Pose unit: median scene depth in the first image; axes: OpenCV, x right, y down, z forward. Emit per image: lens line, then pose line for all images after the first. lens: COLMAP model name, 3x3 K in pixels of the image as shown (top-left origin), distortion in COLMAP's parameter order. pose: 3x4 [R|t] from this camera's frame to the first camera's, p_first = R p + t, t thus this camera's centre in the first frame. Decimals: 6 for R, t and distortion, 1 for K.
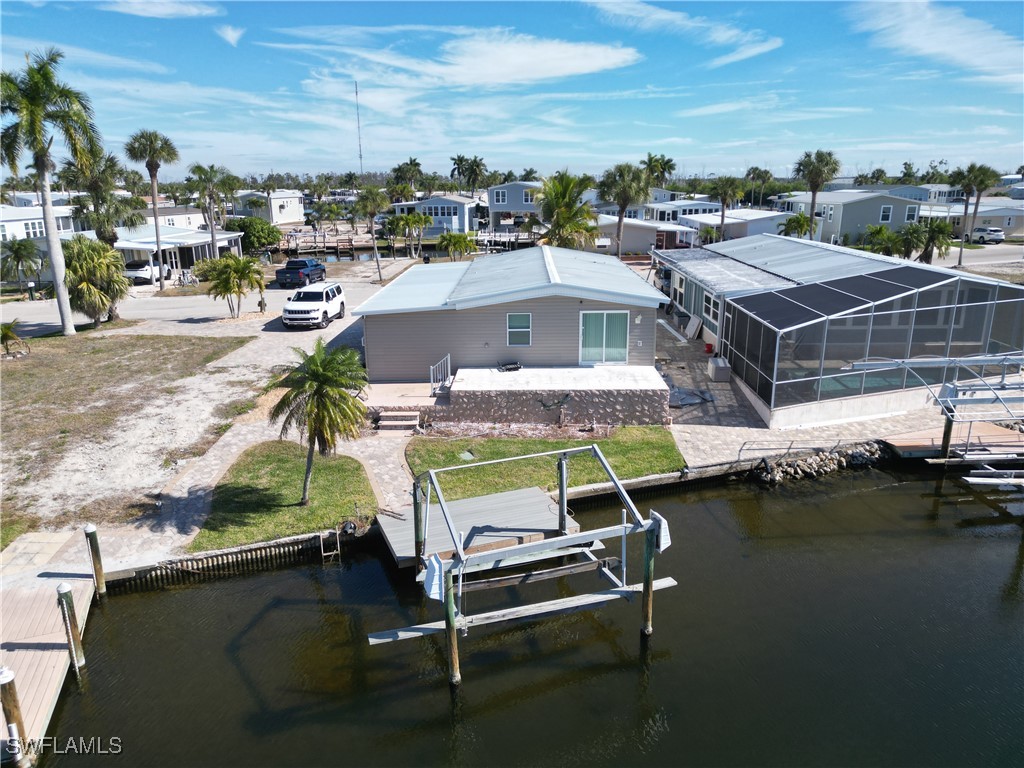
lens RADIAL K [[779.8, 0, 561.2], [0, 779.8, 382.9], [0, 0, 1]] dist [0.194571, -0.398450]
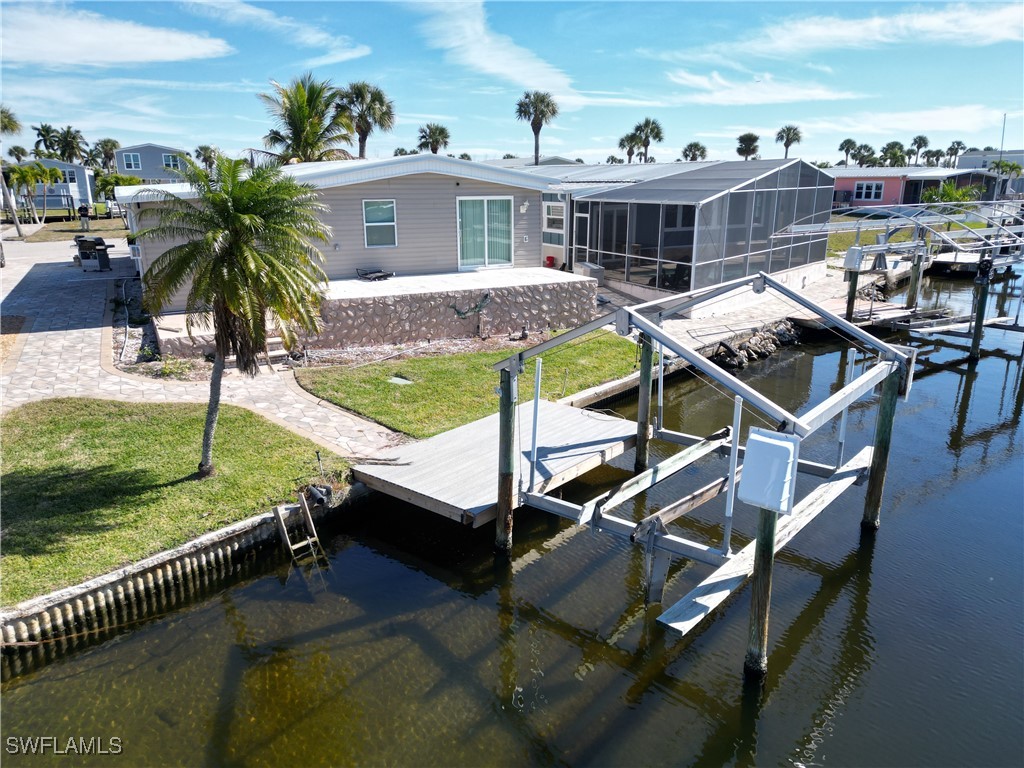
lens RADIAL K [[722.4, 0, 512.0], [0, 722.4, 384.0], [0, 0, 1]] dist [0.060539, -0.054357]
pose [[0.874309, -0.122936, 0.469543, -0.300181], [0.131757, 0.991181, 0.014173, 0.091362], [-0.467144, 0.049474, 0.882796, 0.377656]]
